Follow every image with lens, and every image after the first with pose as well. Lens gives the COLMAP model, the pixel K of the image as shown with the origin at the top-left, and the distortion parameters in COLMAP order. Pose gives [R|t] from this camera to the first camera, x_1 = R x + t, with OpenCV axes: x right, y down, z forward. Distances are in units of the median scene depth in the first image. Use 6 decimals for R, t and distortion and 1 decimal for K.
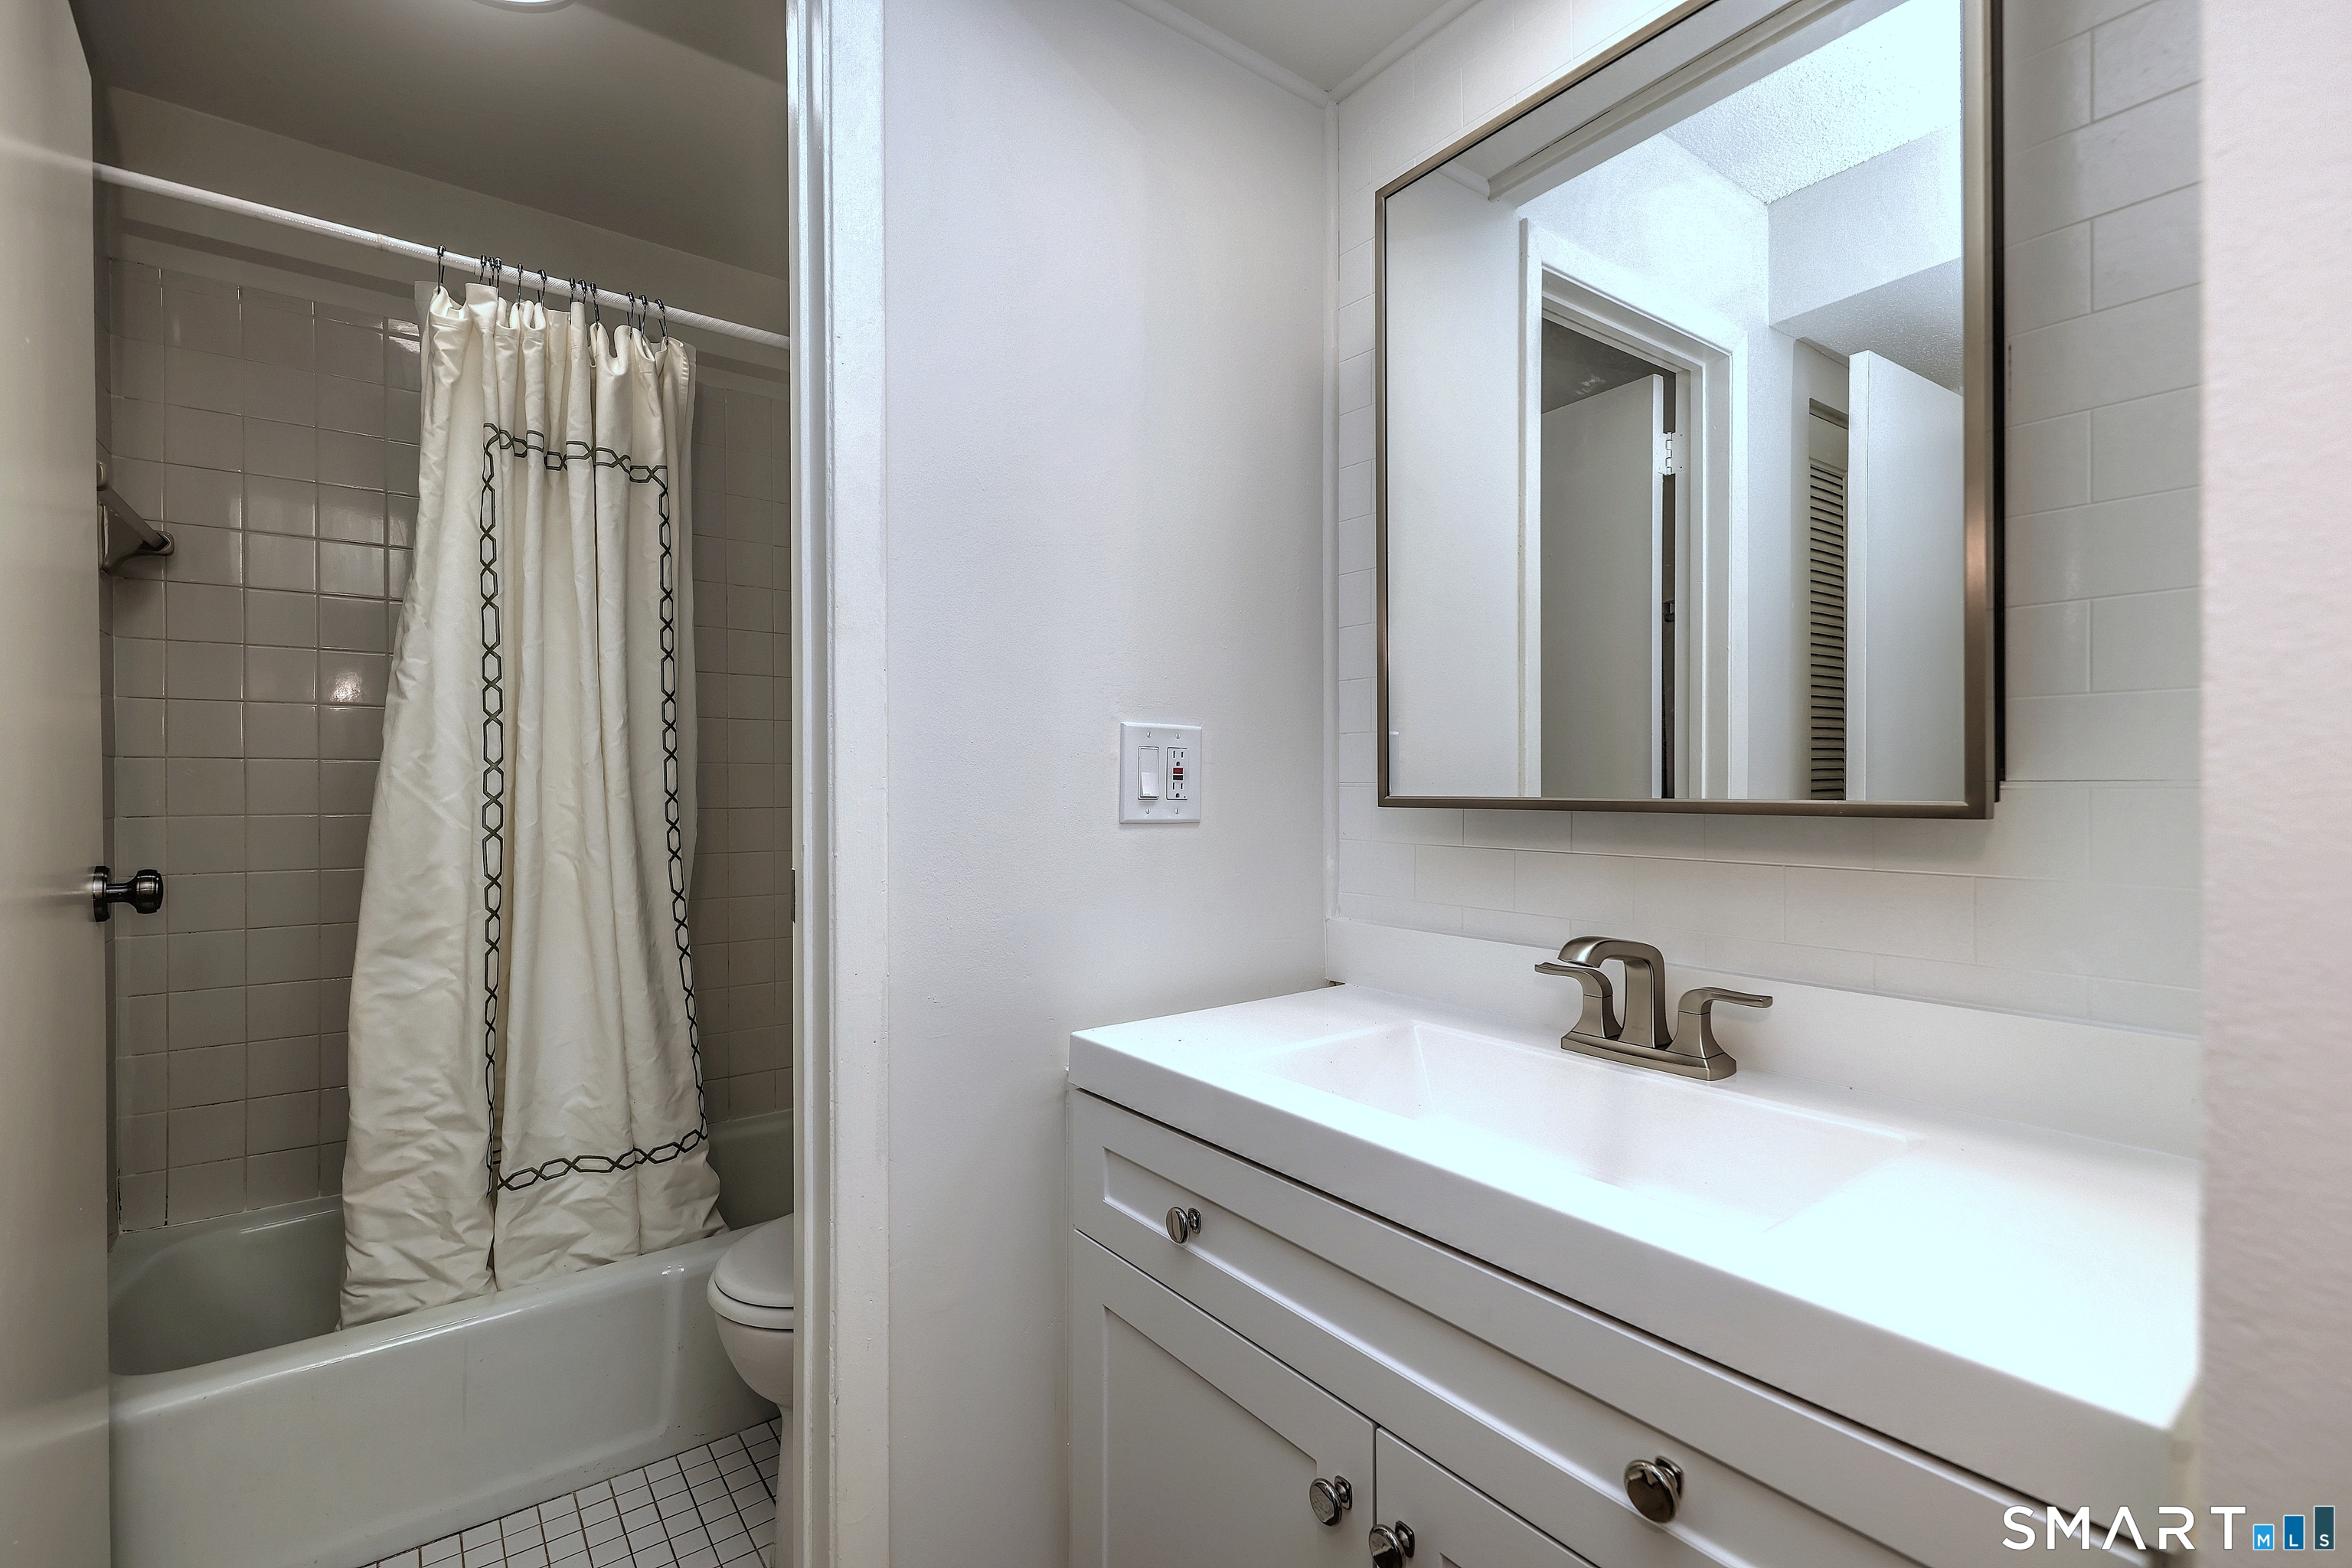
lens RADIAL K [[1003.2, 0, 1179.0], [0, 1003.2, 790.5], [0, 0, 1]] dist [-0.000488, -0.000175]
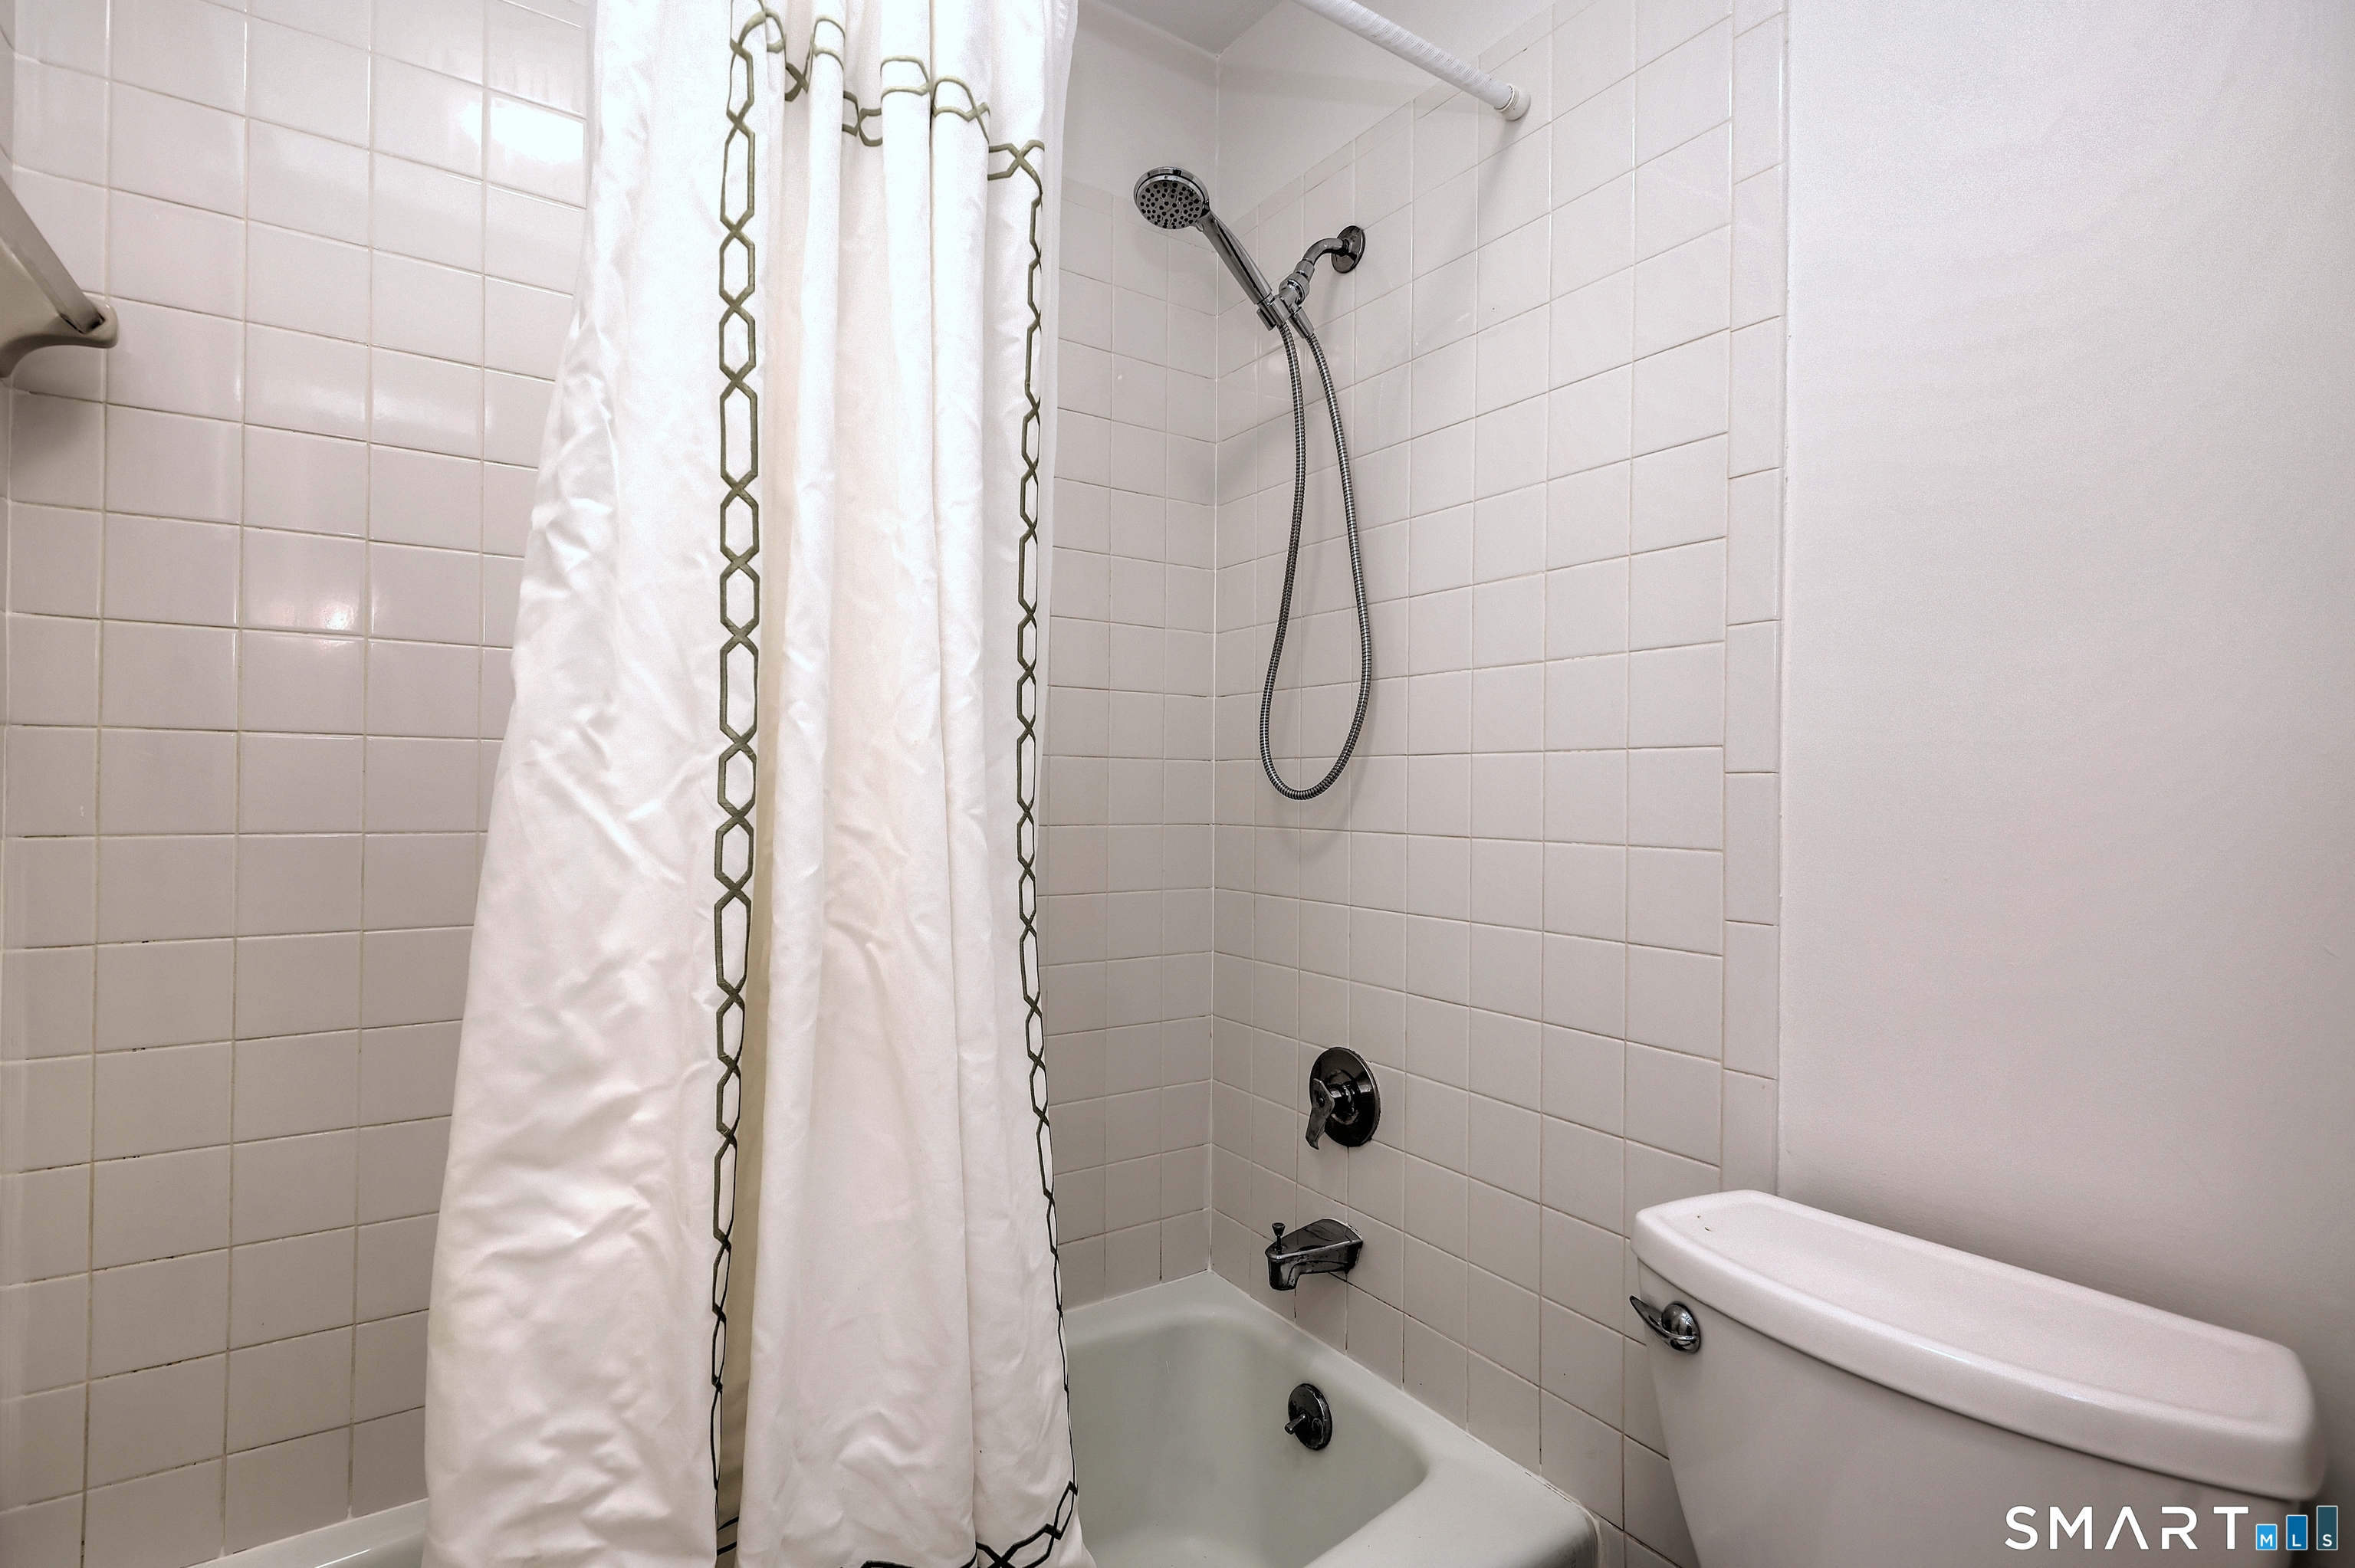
lens RADIAL K [[1113.6, 0, 1170.3], [0, 1113.6, 785.7], [0, 0, 1]] dist [0.004728, -0.000232]
pose [[0.997204, 0.012937, -0.073592, -0.452746], [-0.013650, 0.999865, -0.009197, -0.003187], [0.073463, 0.010176, 0.997246, 0.512272]]
